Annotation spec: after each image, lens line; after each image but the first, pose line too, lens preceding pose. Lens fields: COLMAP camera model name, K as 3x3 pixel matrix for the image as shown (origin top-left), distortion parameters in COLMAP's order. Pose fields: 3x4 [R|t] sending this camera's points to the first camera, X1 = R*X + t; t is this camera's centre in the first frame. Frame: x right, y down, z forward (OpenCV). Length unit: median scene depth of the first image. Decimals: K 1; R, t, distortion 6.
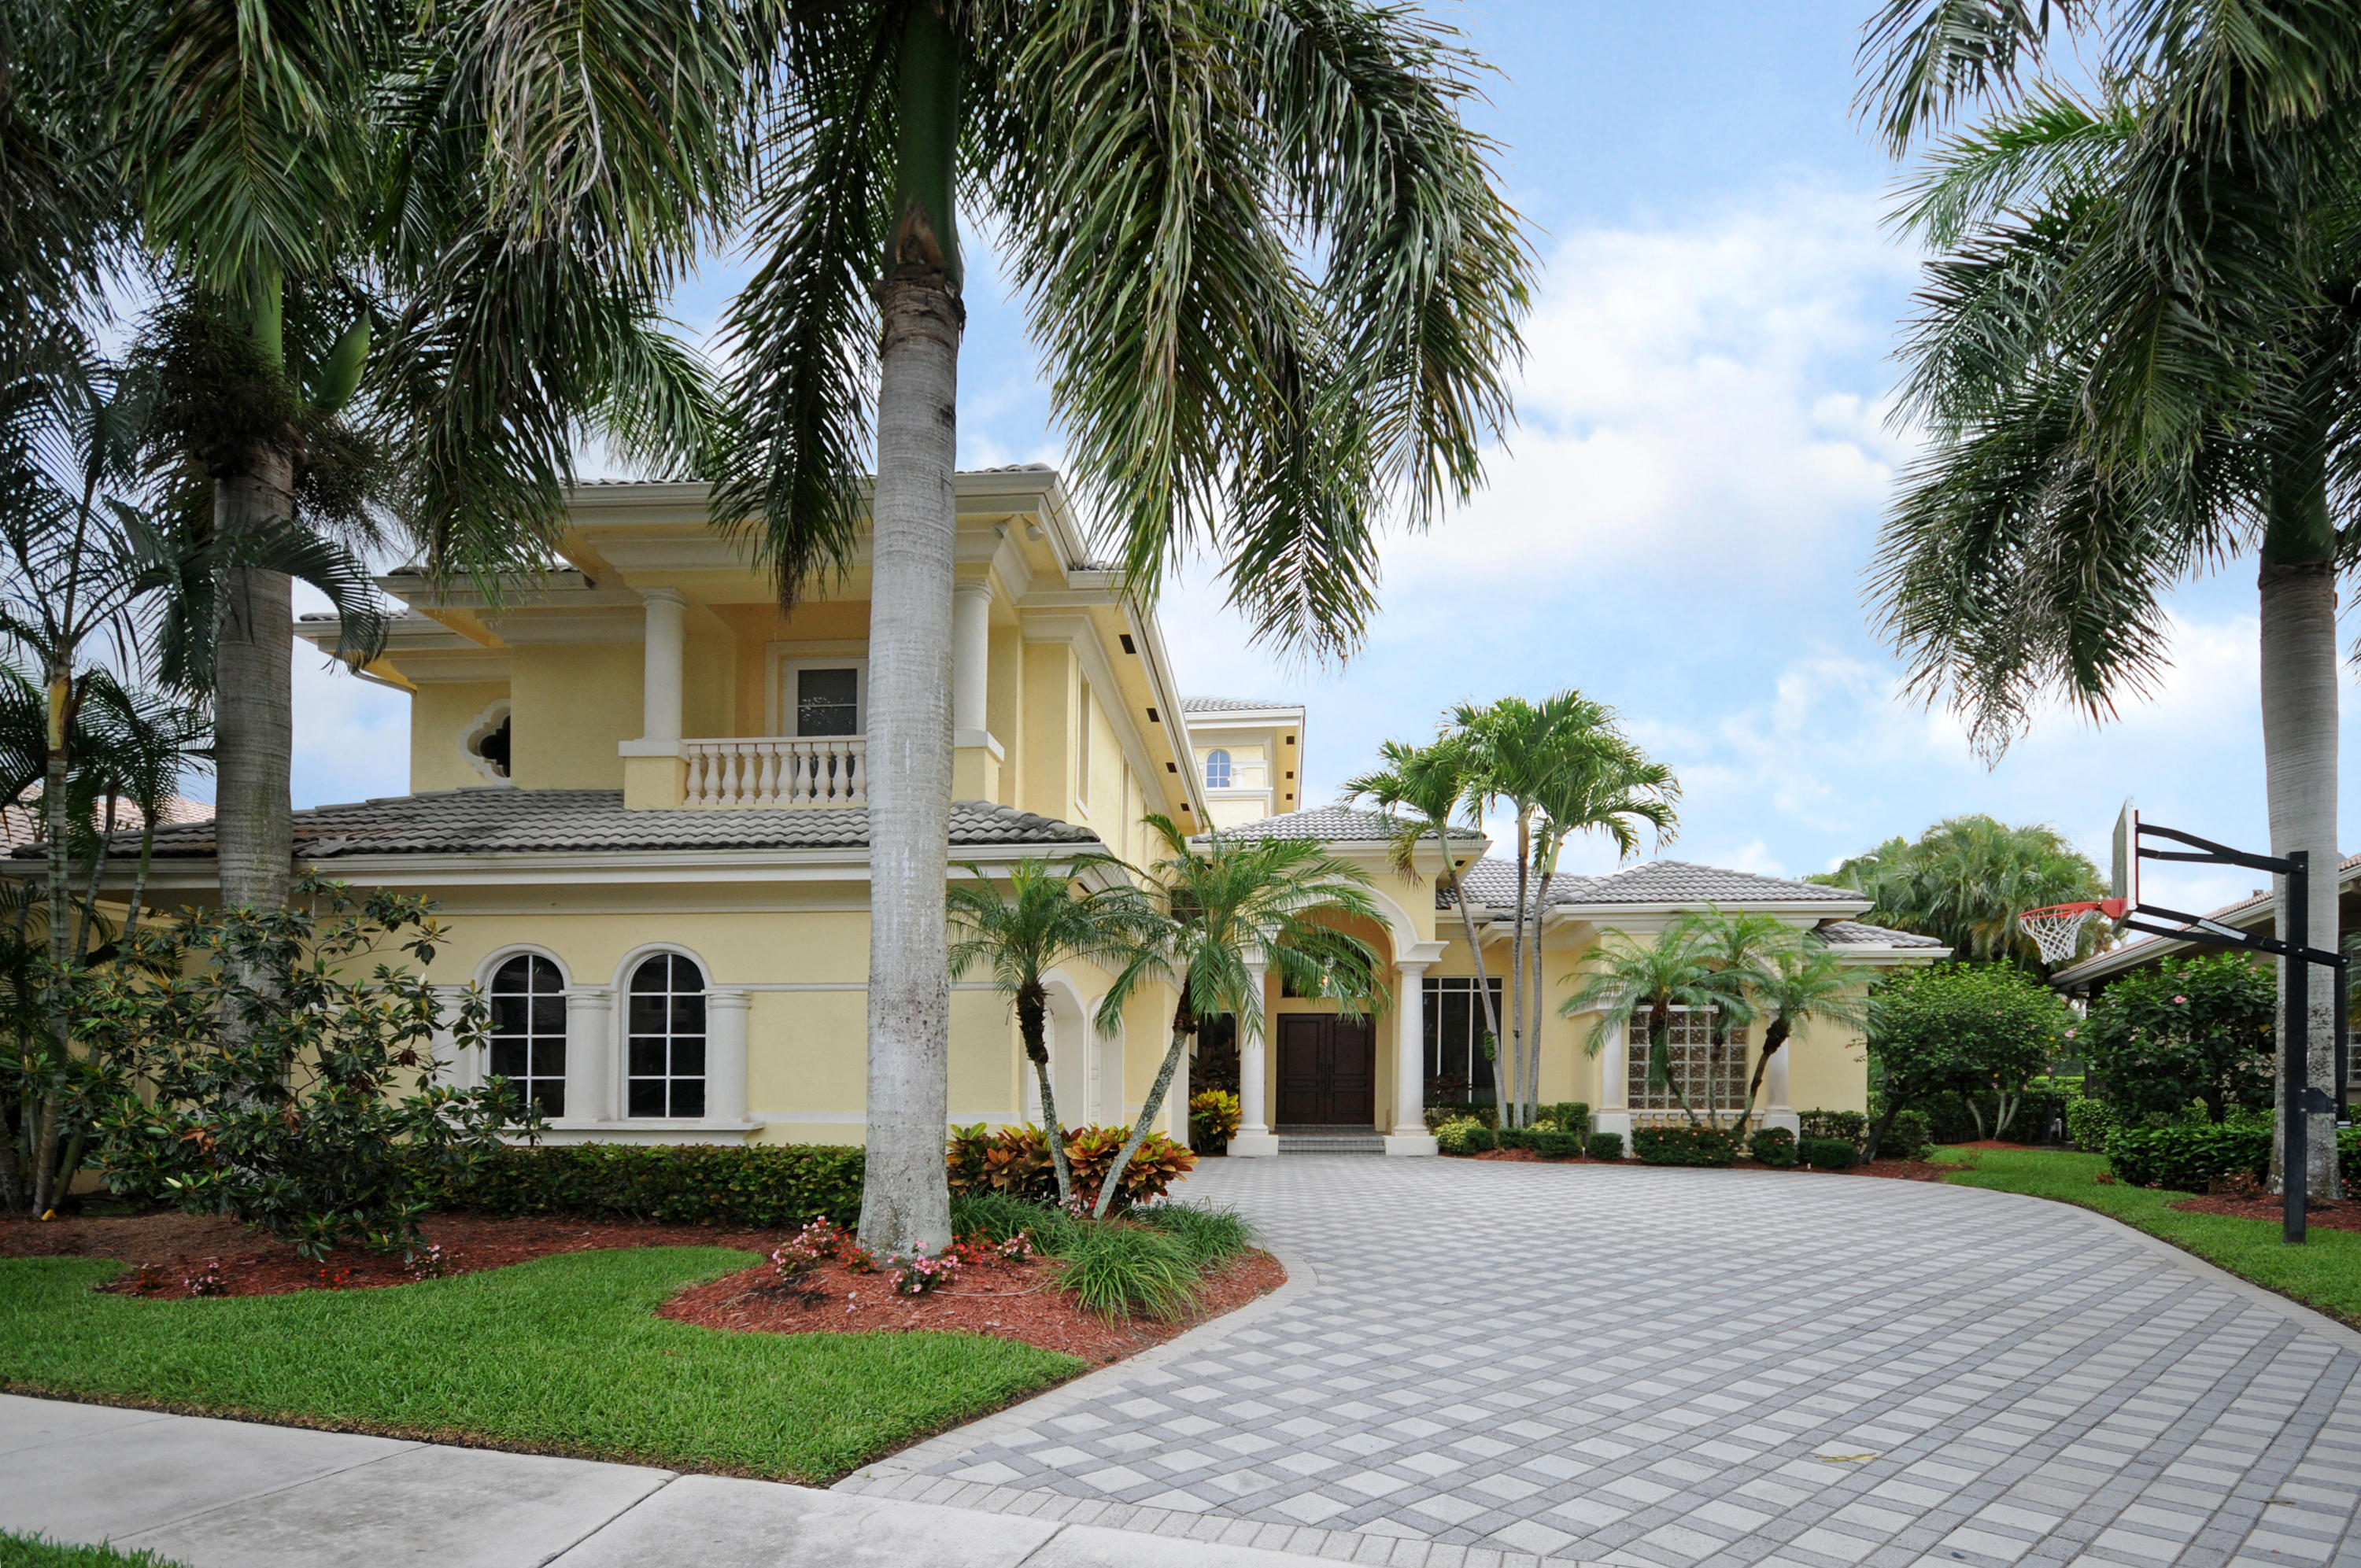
lens RADIAL K [[1109.1, 0, 1196.9], [0, 1109.1, 839.3], [0, 0, 1]] dist [0.005380, -0.006460]
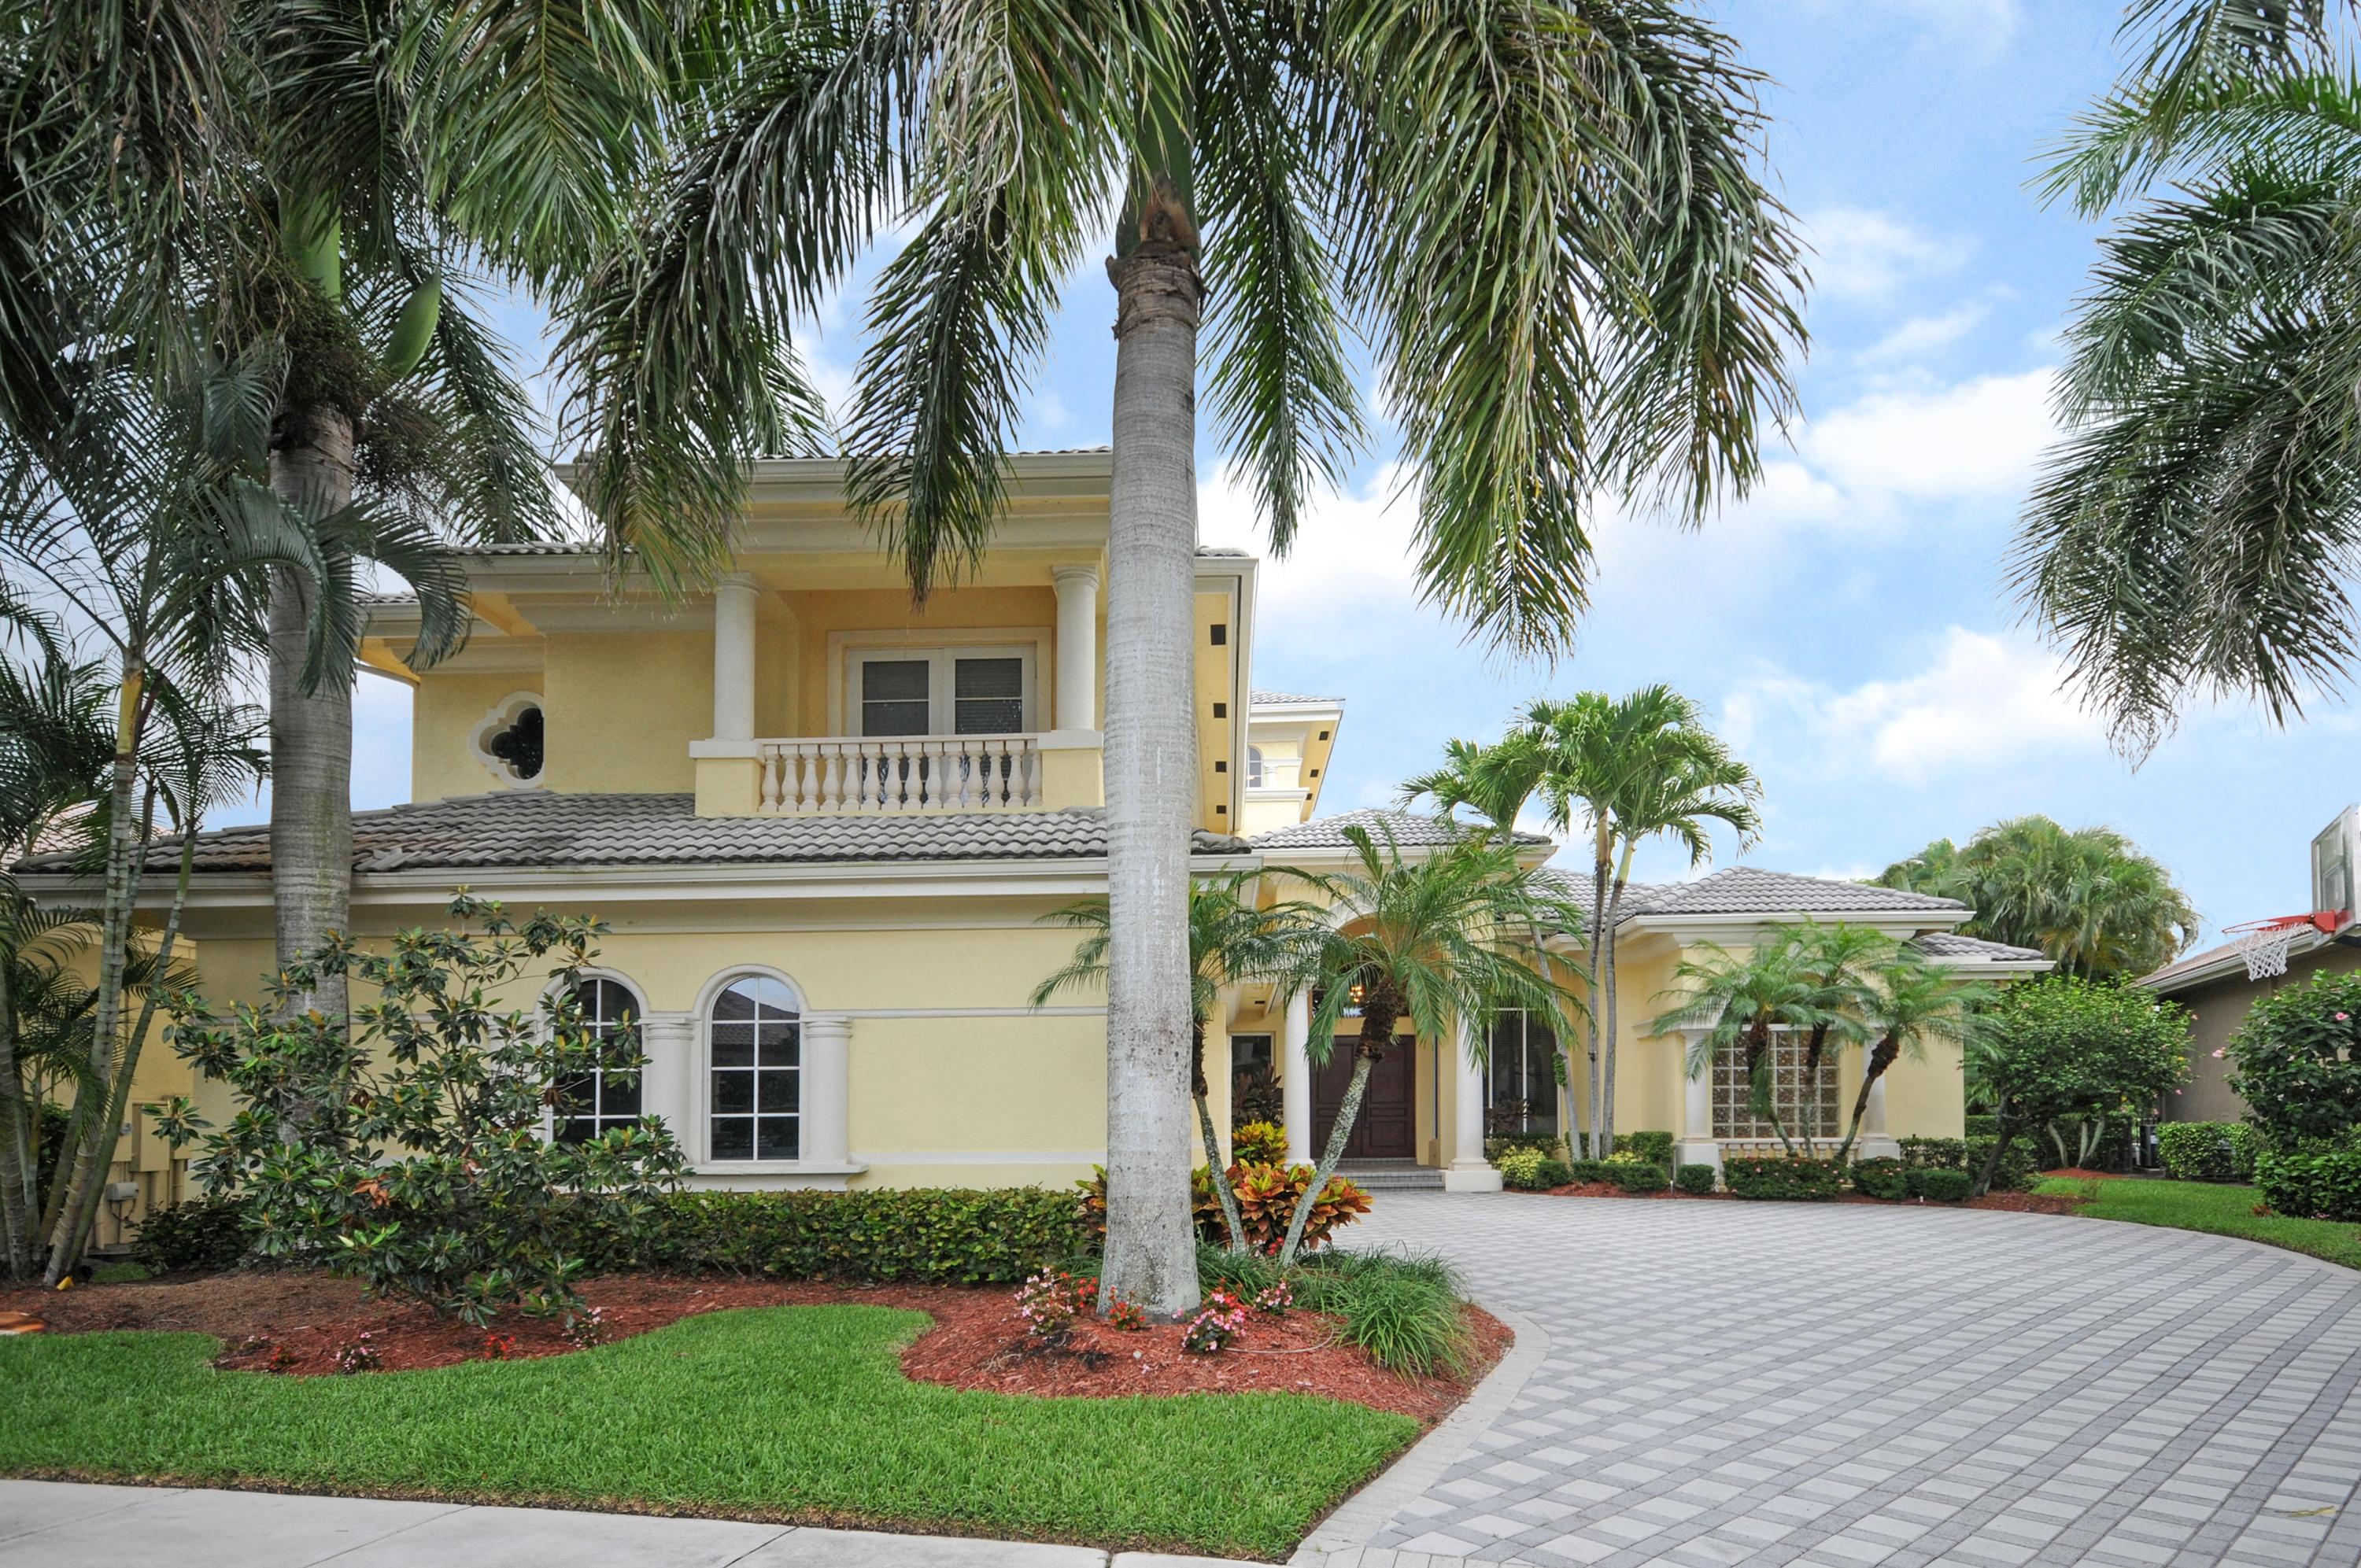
lens RADIAL K [[1227.6, 0, 1182.5], [0, 1227.6, 804.9], [0, 0, 1]] dist [0.007092, 0.000460]
pose [[0.999370, -0.000820, 0.035479, -0.165804], [0.001854, 0.999575, -0.029099, -0.006989], [-0.035440, 0.029147, 0.998947, -0.015475]]
